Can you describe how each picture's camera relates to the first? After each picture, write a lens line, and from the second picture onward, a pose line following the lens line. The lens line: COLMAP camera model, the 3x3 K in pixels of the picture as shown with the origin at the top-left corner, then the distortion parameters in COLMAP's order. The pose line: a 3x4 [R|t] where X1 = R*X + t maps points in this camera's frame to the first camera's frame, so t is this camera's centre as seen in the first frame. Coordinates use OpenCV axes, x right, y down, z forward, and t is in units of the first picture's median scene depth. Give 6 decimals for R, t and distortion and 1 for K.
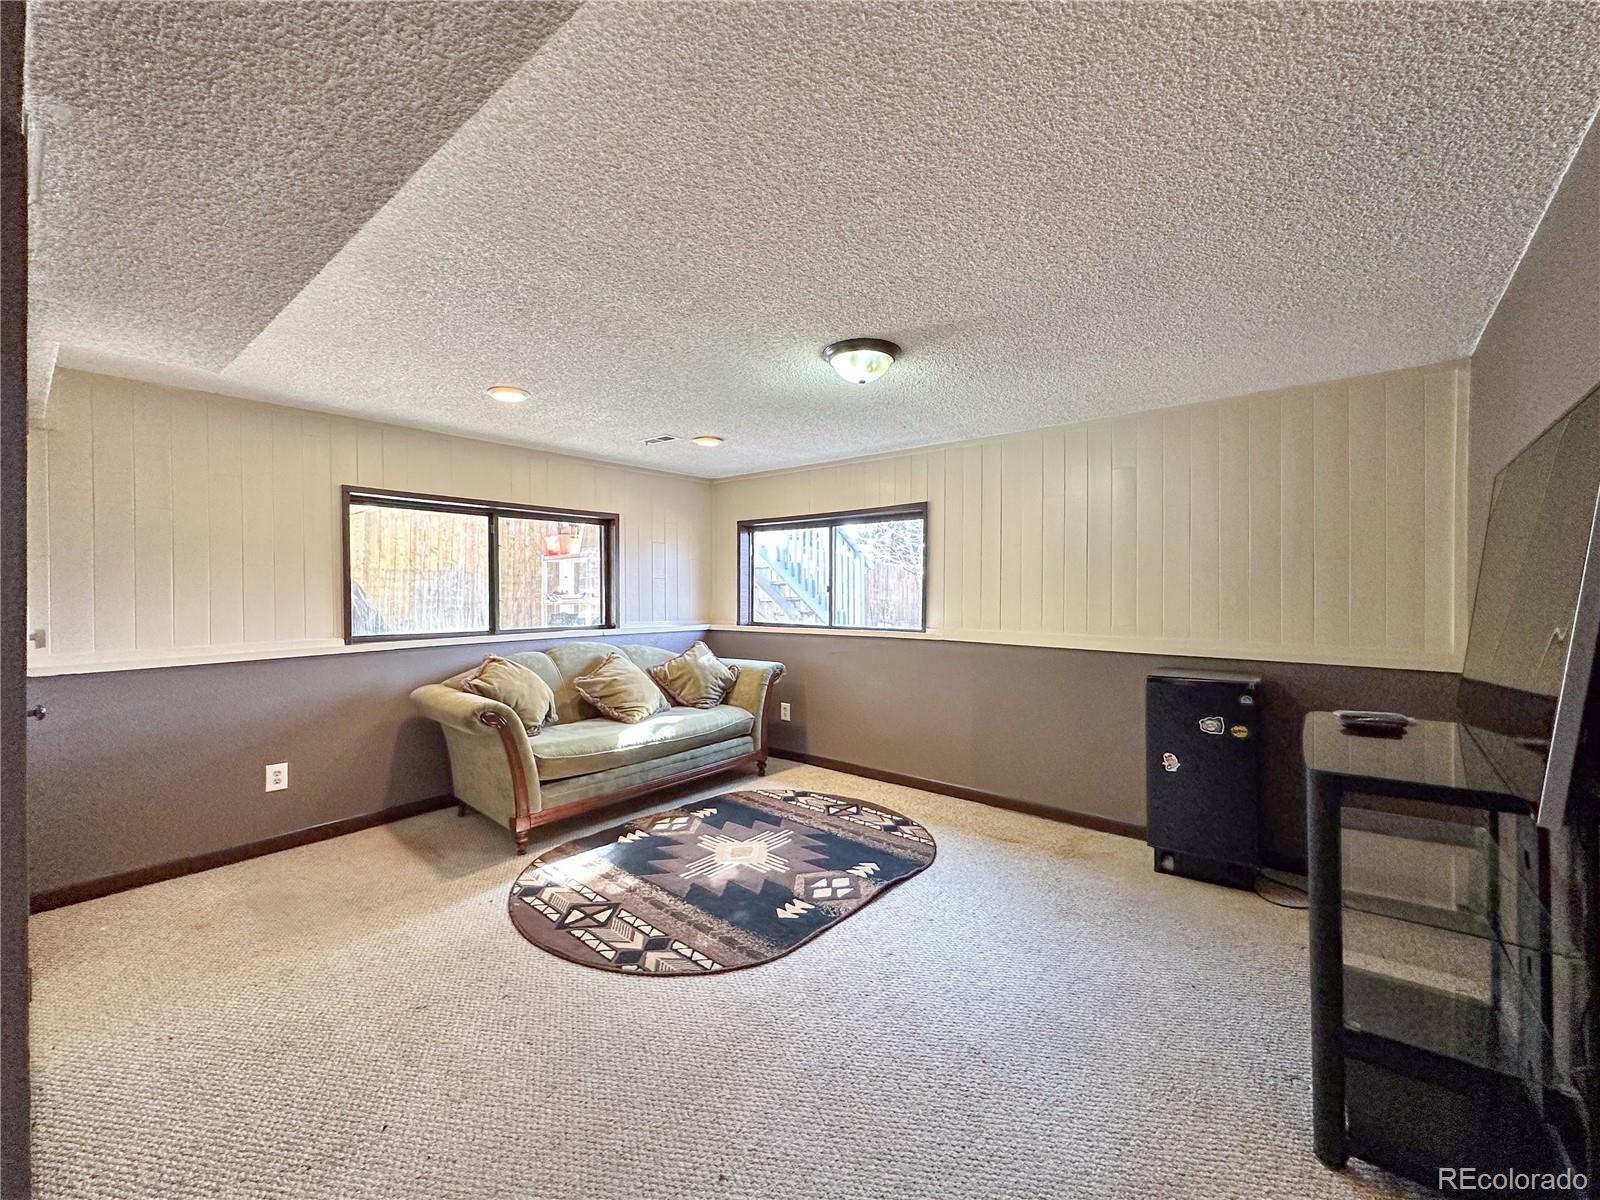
lens RADIAL K [[656.9, 0, 808.7], [0, 656.9, 601.1], [0, 0, 1]] dist [-0.001423, 0.000037]
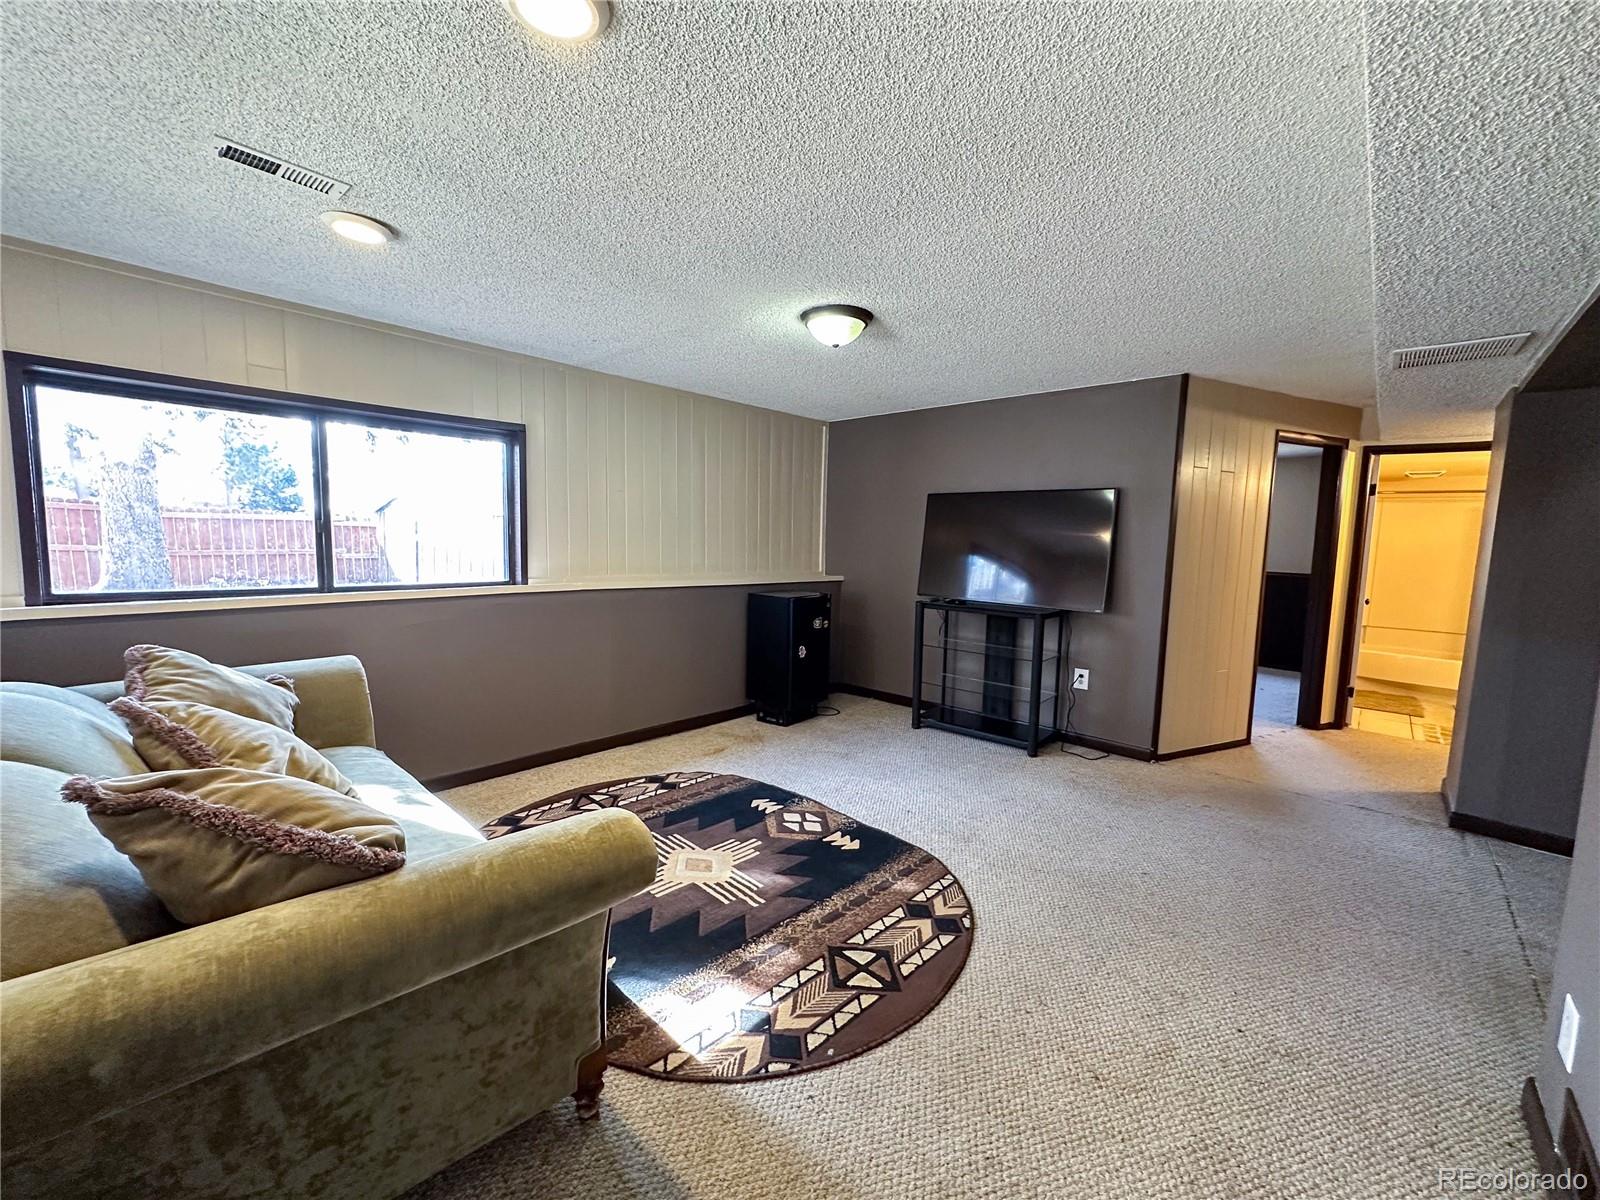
lens RADIAL K [[634.1, 0, 800.0], [0, 634.1, 600.0], [0, 0, 1]] dist [-0.002866, 0.000178]
pose [[0.056279, -0.094333, 0.993949, -0.923966], [-0.010089, 0.995422, 0.095044, -0.017411], [-0.998364, -0.015377, 0.055070, 0.927089]]
